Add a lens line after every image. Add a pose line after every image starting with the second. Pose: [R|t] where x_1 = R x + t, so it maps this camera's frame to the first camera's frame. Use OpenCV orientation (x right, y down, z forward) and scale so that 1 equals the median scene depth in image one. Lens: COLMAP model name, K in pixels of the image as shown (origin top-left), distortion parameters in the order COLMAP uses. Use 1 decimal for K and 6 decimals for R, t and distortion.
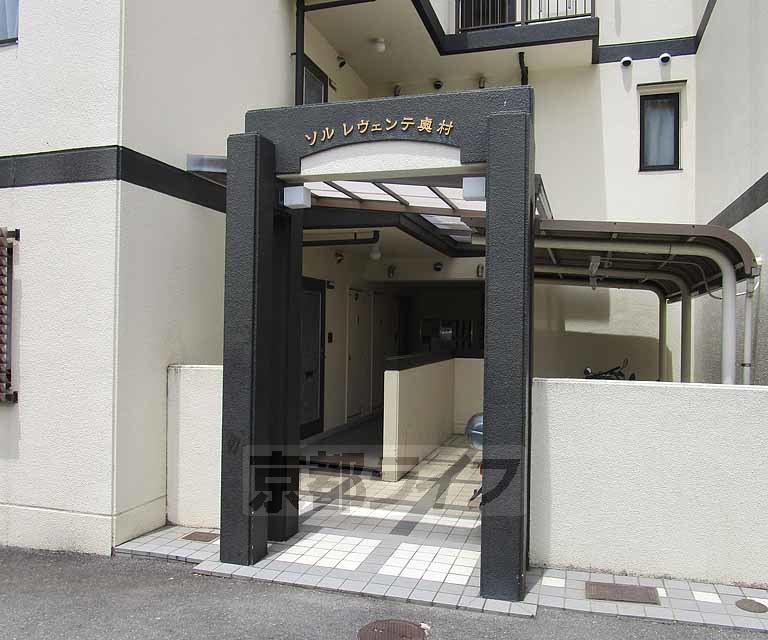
lens RADIAL K [[610.6, 0, 383.7], [0, 610.6, 320.2], [0, 0, 1]] dist [-0.009088, -0.000256]
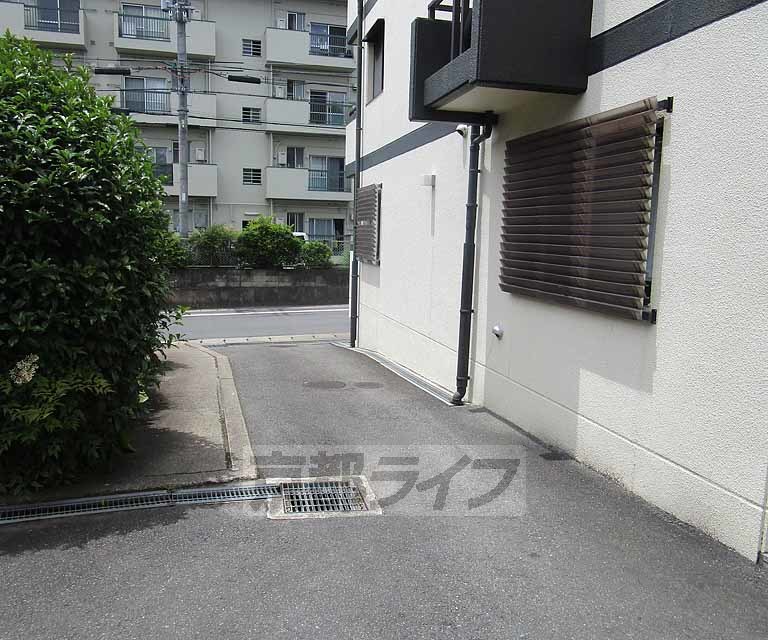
lens RADIAL K [[610.6, 0, 383.0], [0, 610.6, 319.2], [0, 0, 1]] dist [-0.009088, -0.000256]
pose [[0.502669, 0.117056, -0.856517, -0.100944], [-0.006478, 0.991272, 0.131670, 0.027204], [0.864455, -0.060638, 0.499040, 0.297336]]
